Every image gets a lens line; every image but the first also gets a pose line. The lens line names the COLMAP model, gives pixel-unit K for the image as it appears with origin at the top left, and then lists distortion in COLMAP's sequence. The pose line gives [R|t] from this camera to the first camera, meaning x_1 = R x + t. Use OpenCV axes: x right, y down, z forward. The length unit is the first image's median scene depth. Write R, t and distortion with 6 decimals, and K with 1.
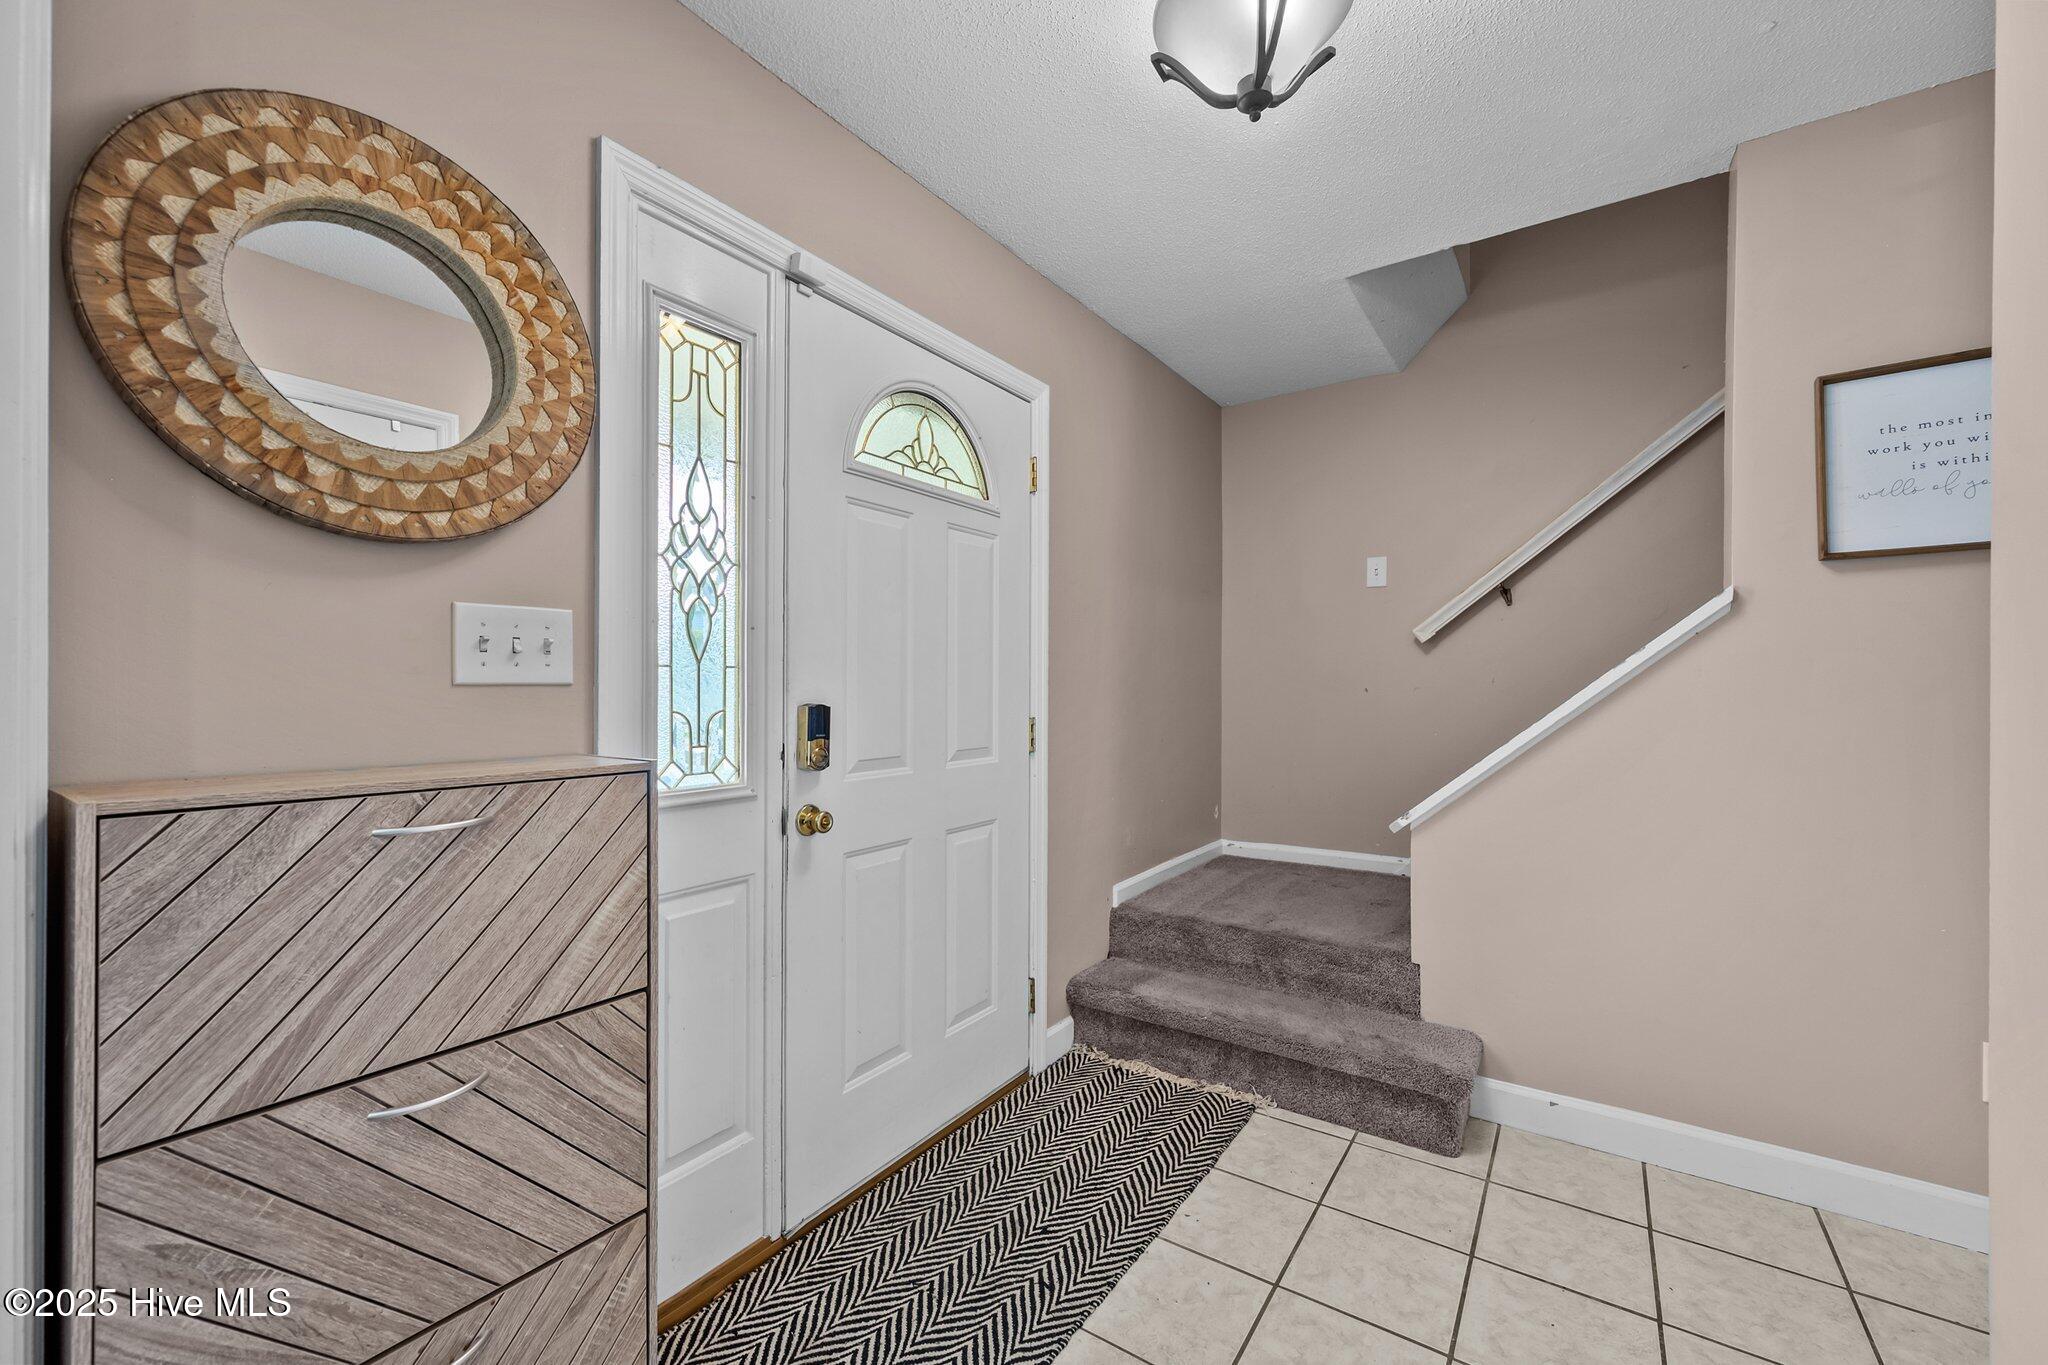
lens RADIAL K [[809.4, 0, 1035.3], [0, 809.4, 686.8], [0, 0, 1]] dist [-0.000882, -0.000160]
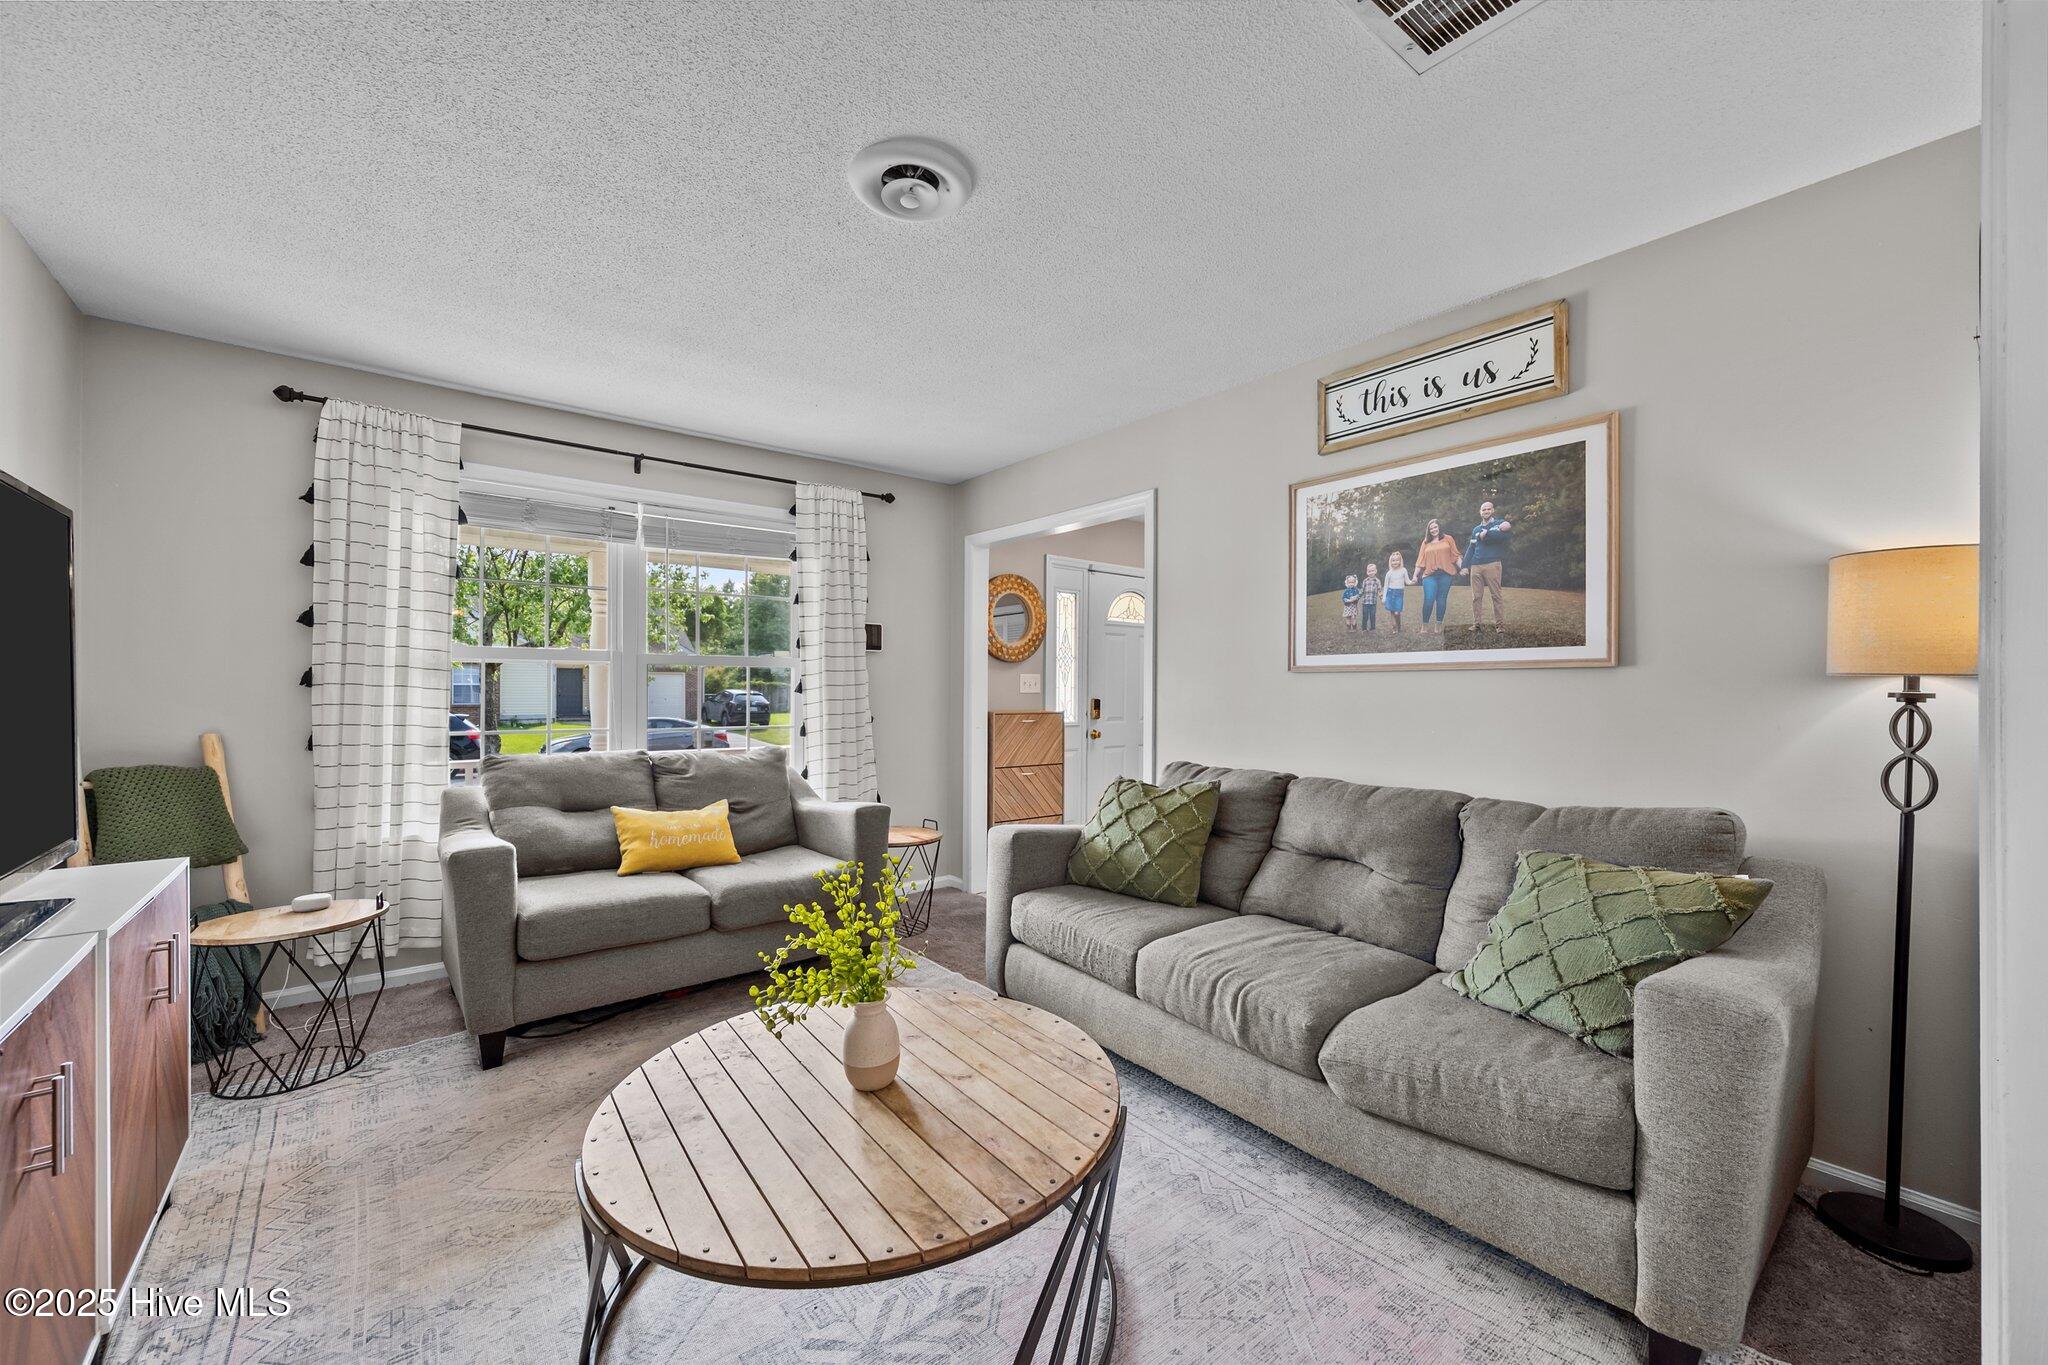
lens RADIAL K [[789.4, 0, 1021.0], [0, 789.4, 691.0], [0, 0, 1]] dist [-0.000088, 0.000004]
pose [[0.953211, 0.004086, -0.302278, 0.534559], [-0.002511, 0.999981, 0.005598, -0.035643], [0.302295, -0.004577, 0.953203, -2.825243]]
